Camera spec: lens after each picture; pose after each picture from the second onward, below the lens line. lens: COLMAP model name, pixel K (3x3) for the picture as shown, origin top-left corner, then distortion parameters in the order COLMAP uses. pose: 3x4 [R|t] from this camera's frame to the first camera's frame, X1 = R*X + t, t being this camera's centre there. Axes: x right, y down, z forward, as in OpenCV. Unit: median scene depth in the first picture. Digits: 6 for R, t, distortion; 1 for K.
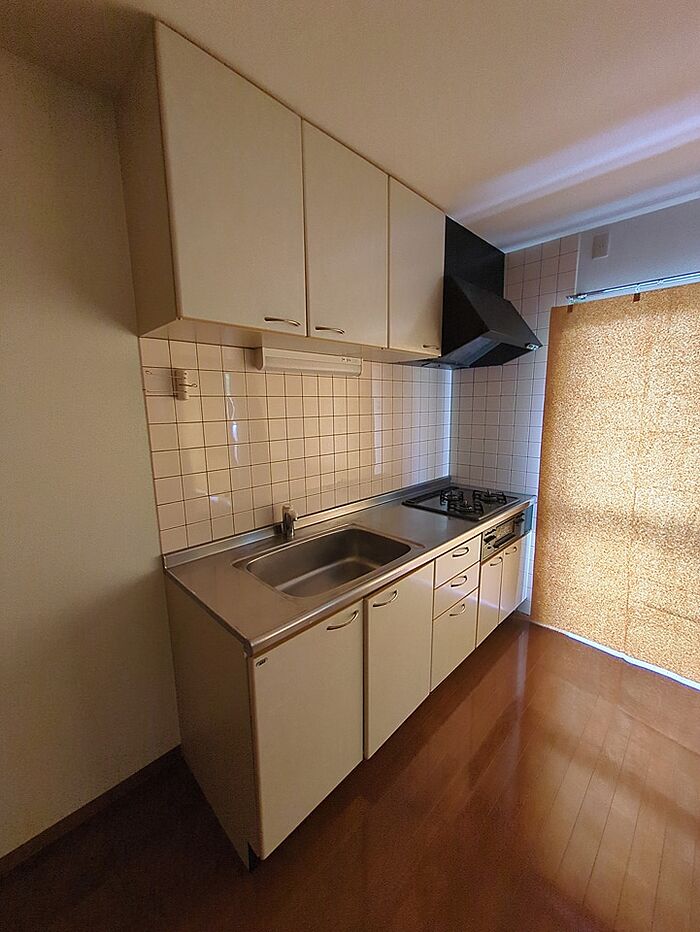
lens RADIAL K [[364.9, 0, 352.3], [0, 364.9, 466.3], [0, 0, 1]] dist [-0.000411, -0.000120]
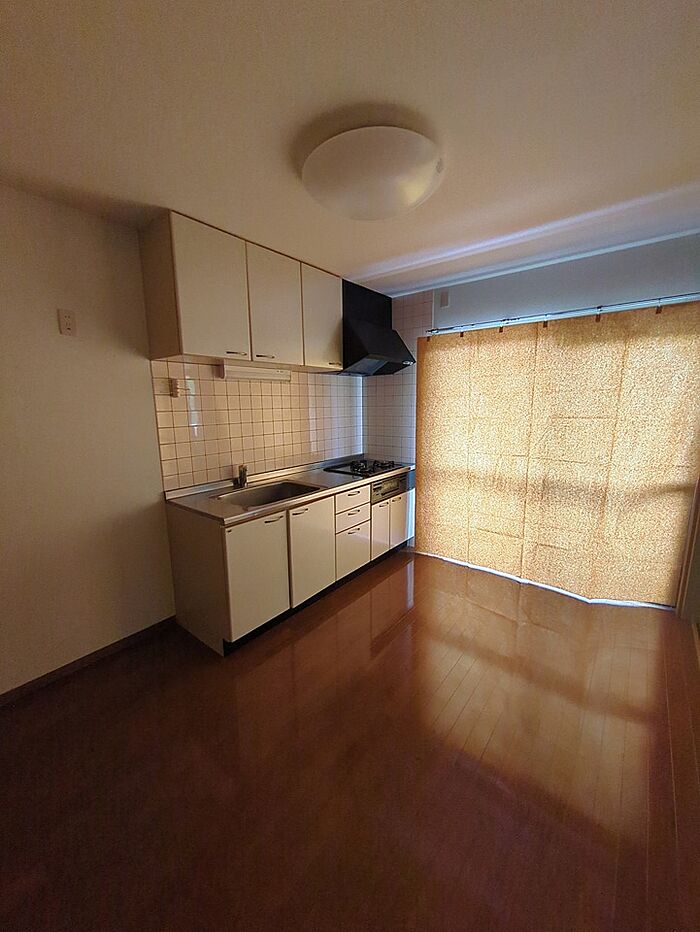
lens RADIAL K [[364.9, 0, 348.4], [0, 364.9, 467.4], [0, 0, 1]] dist [-0.000411, -0.000120]
pose [[0.994142, -0.018794, 0.106438, 0.095615], [0.018563, 0.999823, 0.003161, 0.105135], [-0.106478, -0.001167, 0.994314, -0.529529]]
